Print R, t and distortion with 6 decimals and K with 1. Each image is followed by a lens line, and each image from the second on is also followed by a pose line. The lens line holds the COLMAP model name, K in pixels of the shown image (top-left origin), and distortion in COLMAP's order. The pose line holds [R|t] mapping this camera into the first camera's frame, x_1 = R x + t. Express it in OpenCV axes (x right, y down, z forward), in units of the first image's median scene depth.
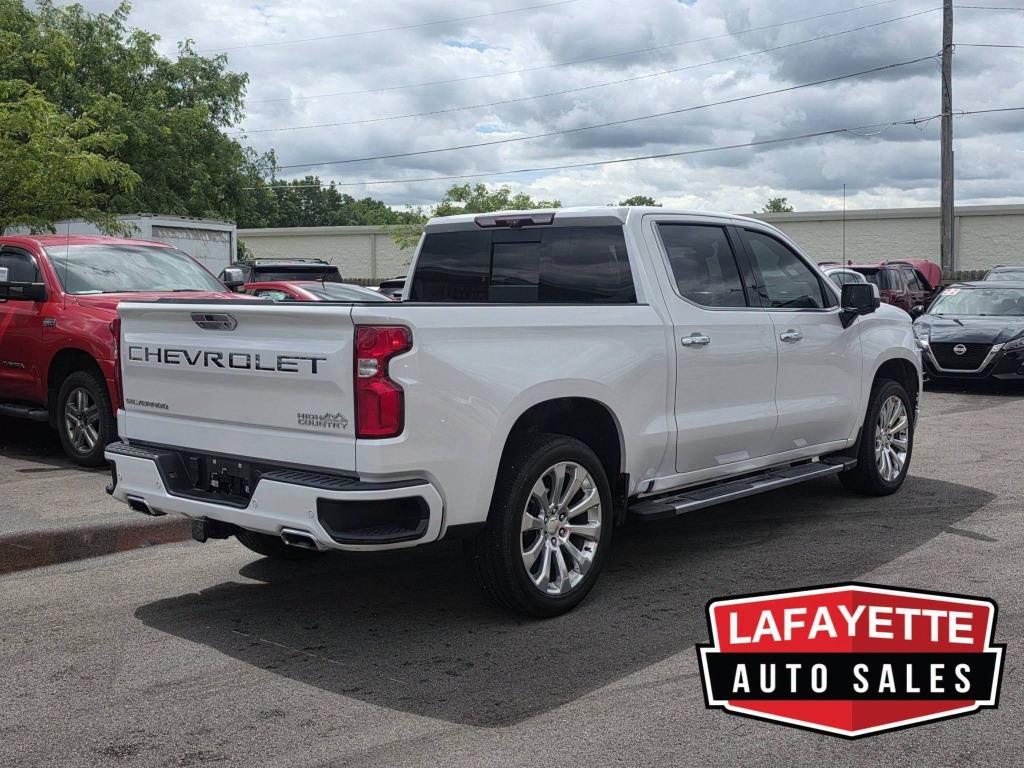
lens RADIAL K [[1199.8, 0, 552.9], [0, 1199.8, 406.2], [0, 0, 1]] dist [-0.008489, 0.000000]
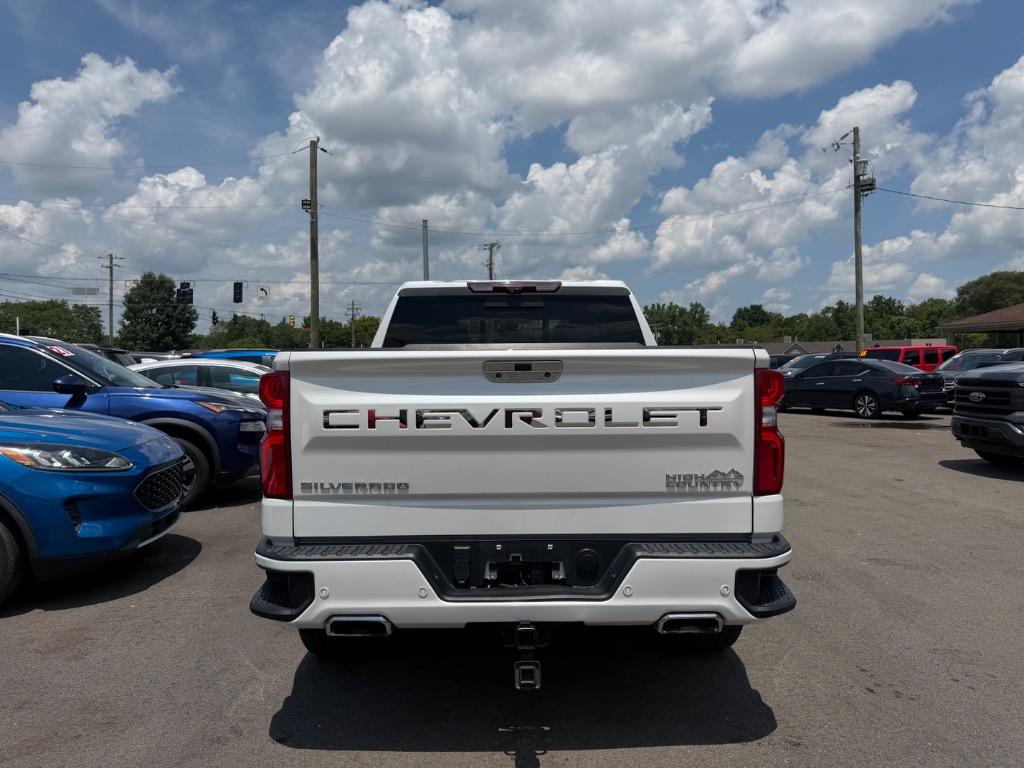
lens RADIAL K [[739.5, 0, 519.2], [0, 739.5, 385.0], [0, 0, 1]] dist [0.031738, -0.023006]
pose [[0.772845, -0.017838, 0.634344, -0.575052], [0.071728, 0.995654, -0.059390, -0.030893], [-0.630528, 0.091400, 0.770766, 0.595339]]
